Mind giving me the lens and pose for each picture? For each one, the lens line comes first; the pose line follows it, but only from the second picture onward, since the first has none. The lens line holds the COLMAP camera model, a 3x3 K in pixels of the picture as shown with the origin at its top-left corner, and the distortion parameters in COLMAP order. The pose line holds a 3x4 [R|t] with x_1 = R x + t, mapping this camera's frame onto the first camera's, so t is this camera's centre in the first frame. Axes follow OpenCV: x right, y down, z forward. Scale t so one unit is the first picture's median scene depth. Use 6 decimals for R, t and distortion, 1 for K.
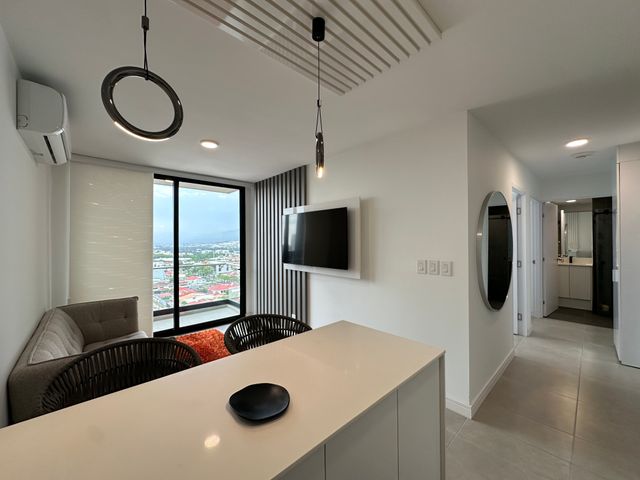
lens RADIAL K [[259.3, 0, 320.0], [0, 259.3, 240.0], [0, 0, 1]] dist [-0.000508, 0.000038]
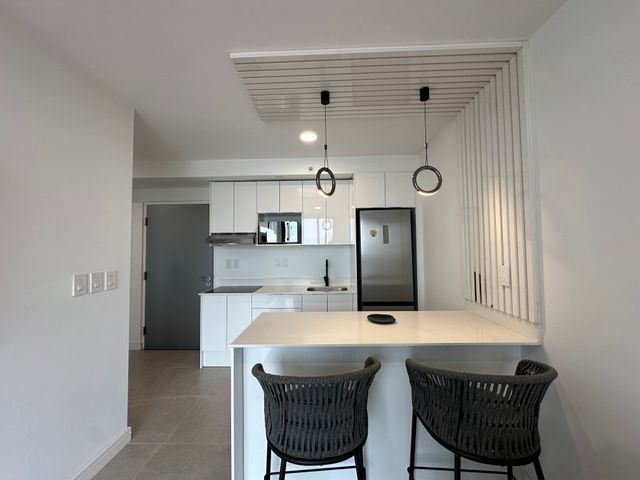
lens RADIAL K [[255.8, 0, 320.0], [0, 255.8, 240.0], [0, 0, 1]] dist [-0.001777, 0.000099]
pose [[-0.723739, 0.045456, 0.688575, -0.312311], [0.017660, 0.998721, -0.047368, 0.020544], [-0.689848, -0.022122, -0.723617, 0.677345]]
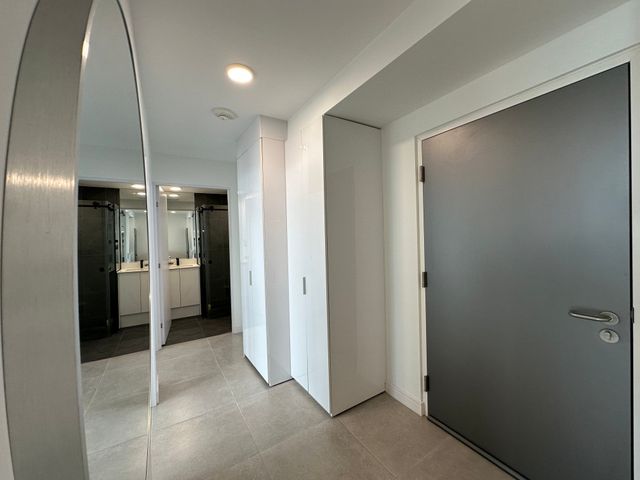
lens RADIAL K [[252.5, 0, 302.8], [0, 252.5, 239.5], [0, 0, 1]] dist [-0.000325, 0.000035]
pose [[0.233818, -0.007343, 0.972253, 0.328173], [0.025201, 0.999681, 0.001489, 0.013961], [-0.971954, 0.024154, 0.233928, 0.539467]]
